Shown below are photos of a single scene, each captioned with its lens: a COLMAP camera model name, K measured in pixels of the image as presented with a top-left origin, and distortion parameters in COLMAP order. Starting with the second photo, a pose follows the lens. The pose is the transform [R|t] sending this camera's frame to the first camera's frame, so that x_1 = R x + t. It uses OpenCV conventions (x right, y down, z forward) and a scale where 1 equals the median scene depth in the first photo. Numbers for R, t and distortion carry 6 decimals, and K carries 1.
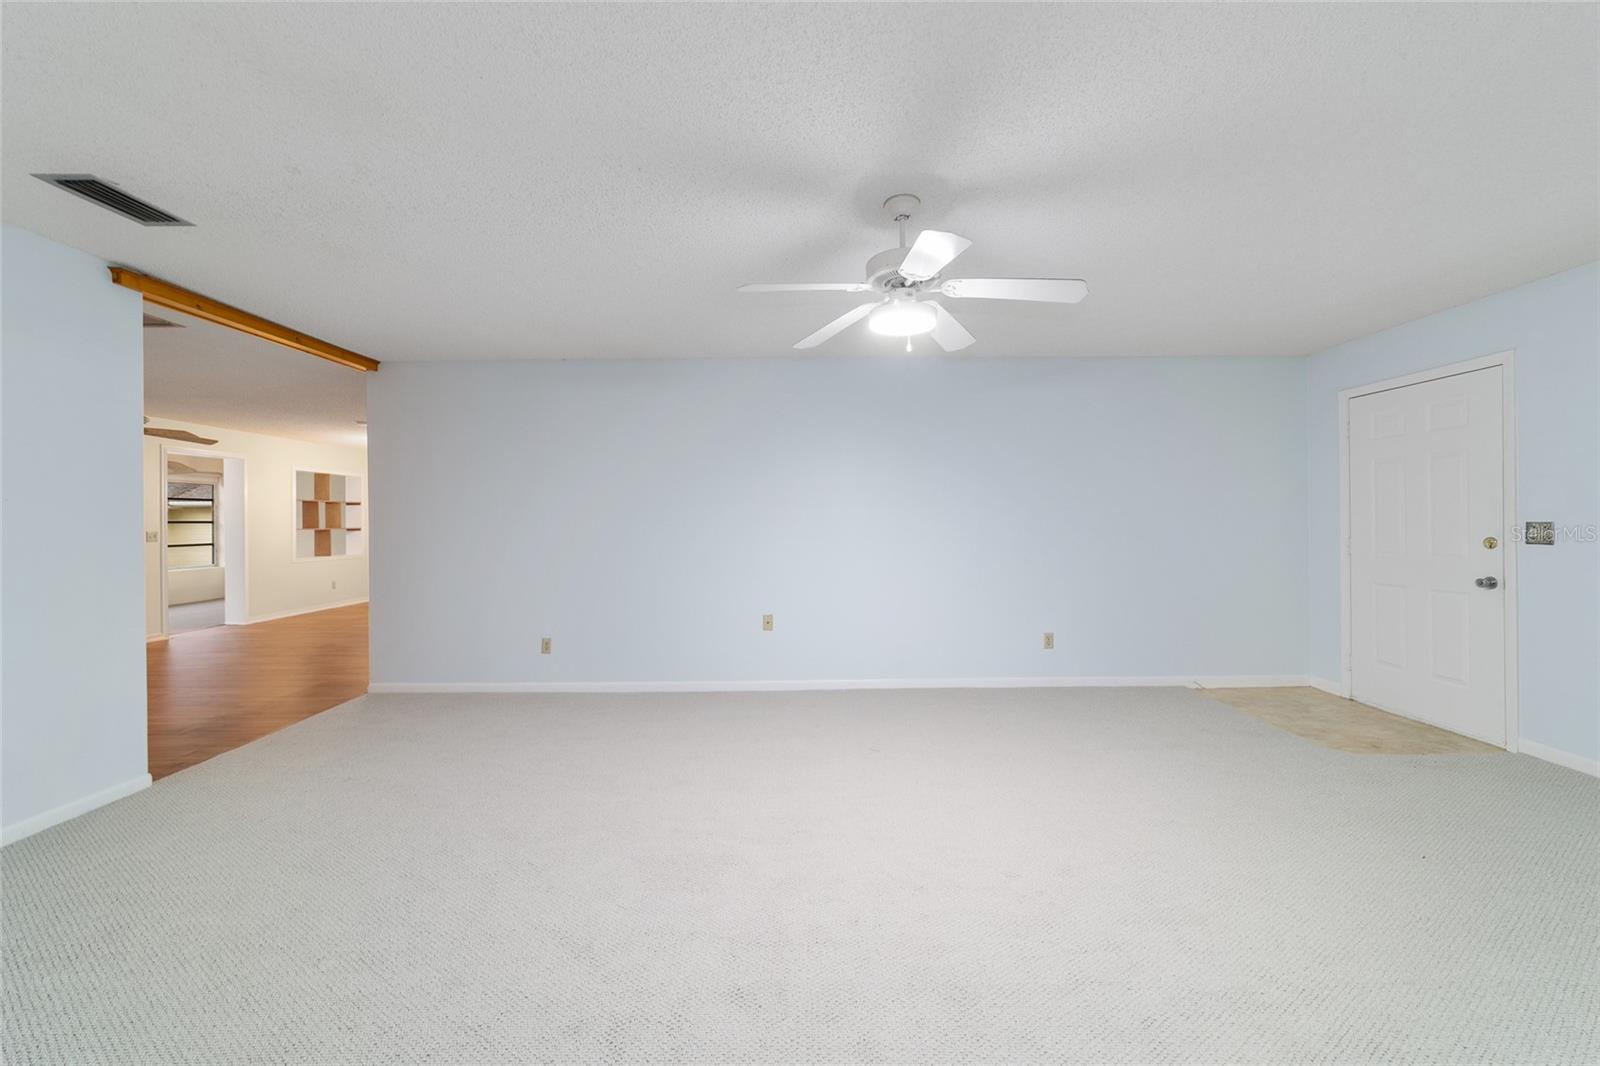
lens RADIAL K [[612.2, 0, 801.4], [0, 612.2, 516.0], [0, 0, 1]] dist [-0.017432, 0.008223]
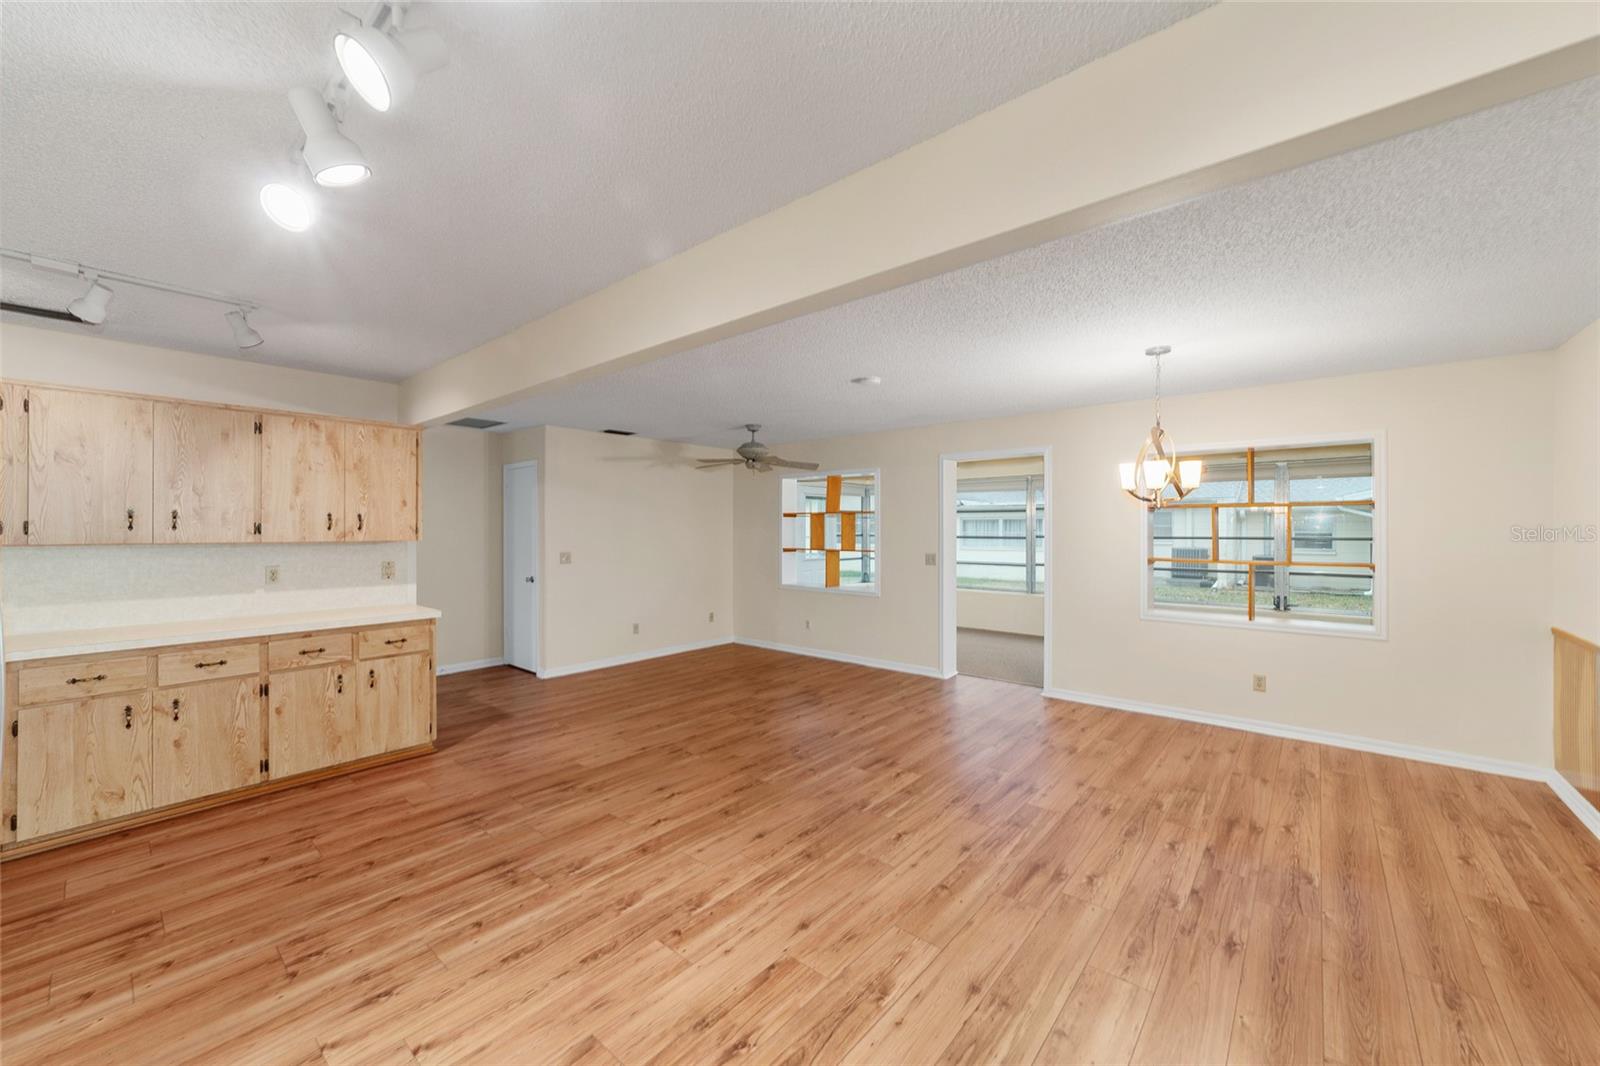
lens RADIAL K [[612.2, 0, 799.2], [0, 612.2, 528.1], [0, 0, 1]] dist [-0.017432, 0.008223]
pose [[-0.653963, 0.009288, -0.756469, -0.189933], [0.013448, 0.999909, 0.000651, -0.010677], [0.756407, -0.009747, -0.654029, 1.048754]]
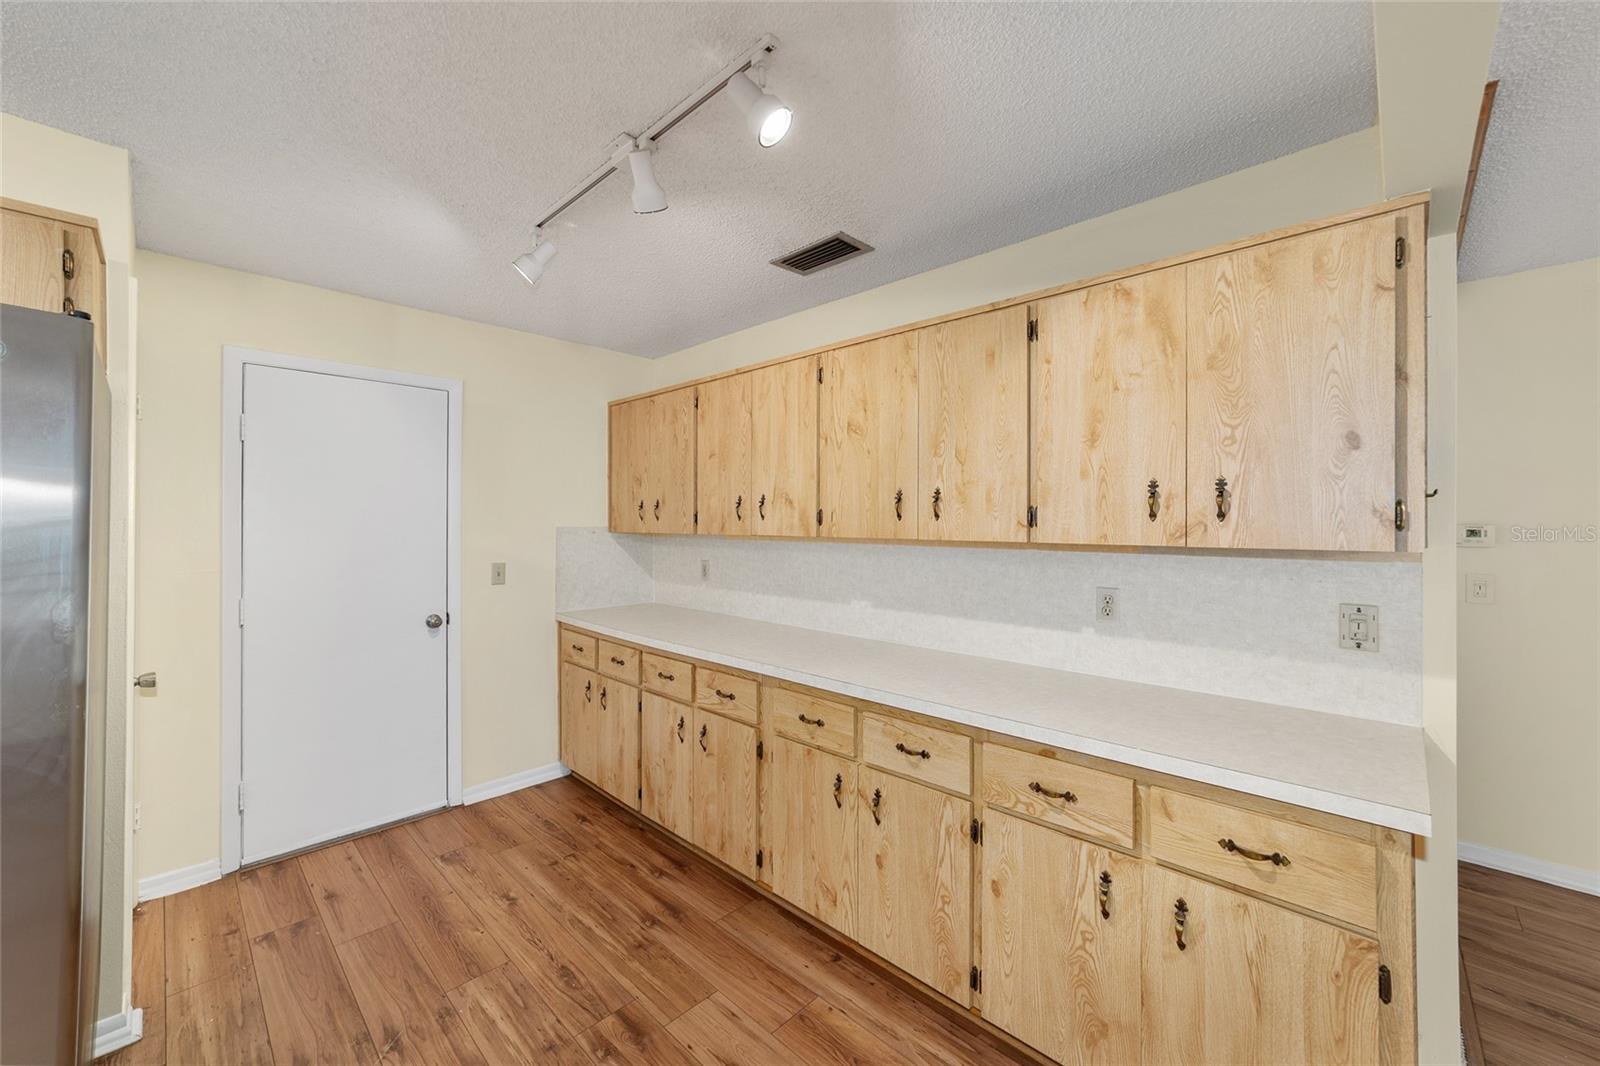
lens RADIAL K [[612.2, 0, 805.8], [0, 612.2, 524.5], [0, 0, 1]] dist [-0.017432, 0.008223]
pose [[-0.722721, 0.006735, 0.691107, -0.341832], [0.000155, 0.999954, -0.009583, -0.010189], [-0.691140, -0.006819, -0.722689, 0.746105]]
